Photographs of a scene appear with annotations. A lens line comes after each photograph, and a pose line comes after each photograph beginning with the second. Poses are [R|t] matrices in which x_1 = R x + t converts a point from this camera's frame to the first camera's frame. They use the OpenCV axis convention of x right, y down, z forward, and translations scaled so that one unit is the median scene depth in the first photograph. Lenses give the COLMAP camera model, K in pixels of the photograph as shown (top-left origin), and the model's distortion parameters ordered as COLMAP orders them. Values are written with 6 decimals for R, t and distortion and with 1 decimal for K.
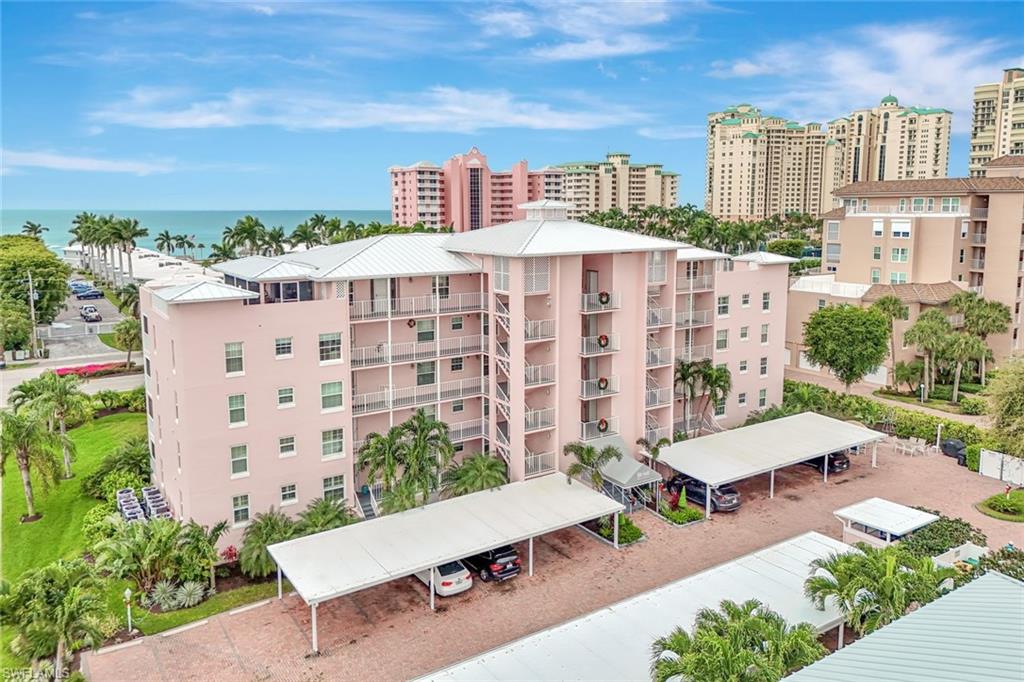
lens RADIAL K [[750.7, 0, 512.2], [0, 750.7, 295.1], [0, 0, 1]] dist [0.085691, -0.080806]
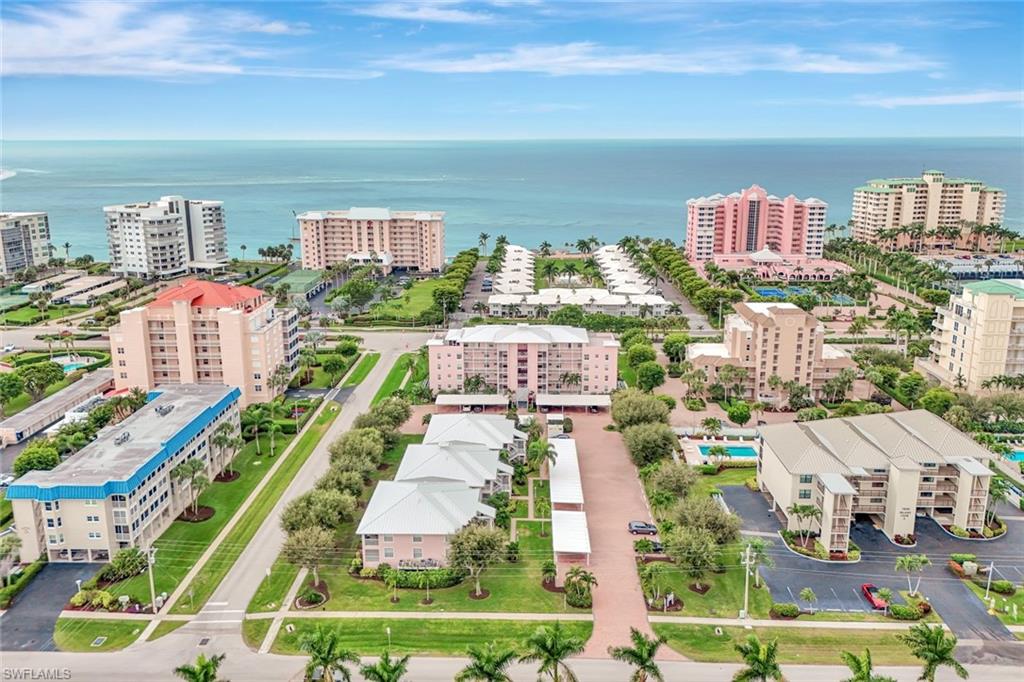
lens RADIAL K [[750.7, 0, 512.2], [0, 750.7, 295.1], [0, 0, 1]] dist [0.085691, -0.080806]
pose [[0.818435, 0.118286, -0.562292, 0.417778], [-0.065258, 0.991385, 0.113567, -0.137686], [0.570882, -0.056253, 0.819103, -0.413071]]
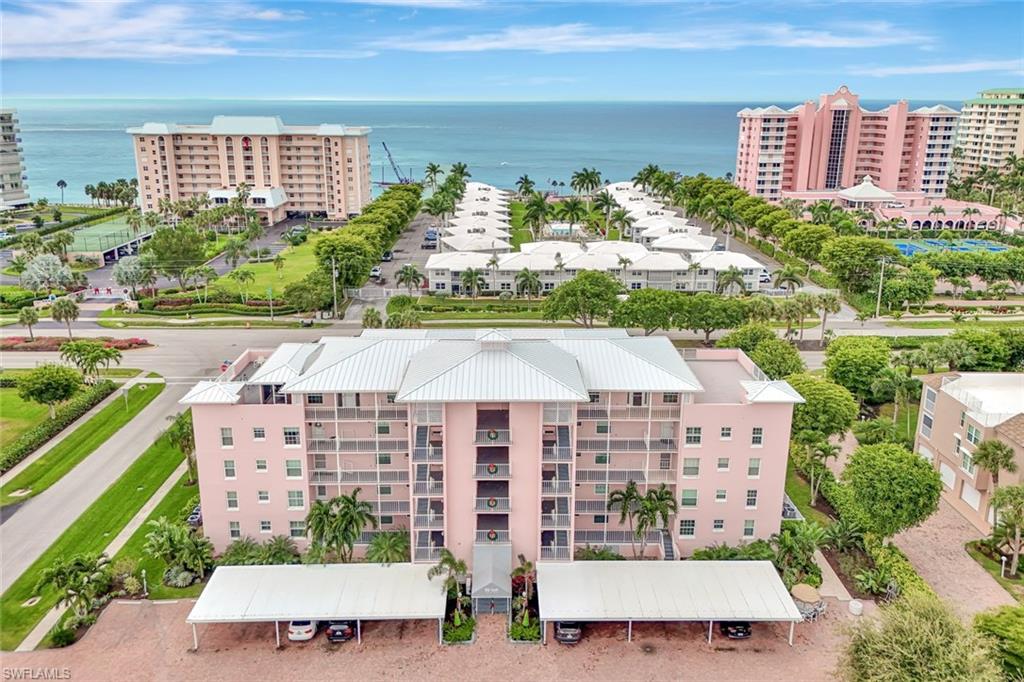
lens RADIAL K [[750.7, 0, 512.2], [0, 750.7, 295.1], [0, 0, 1]] dist [0.085691, -0.080806]
pose [[0.841720, 0.139892, -0.521476, 0.136798], [-0.066402, 0.985340, 0.157149, -0.074712], [0.535815, -0.097648, 0.838670, 0.008861]]
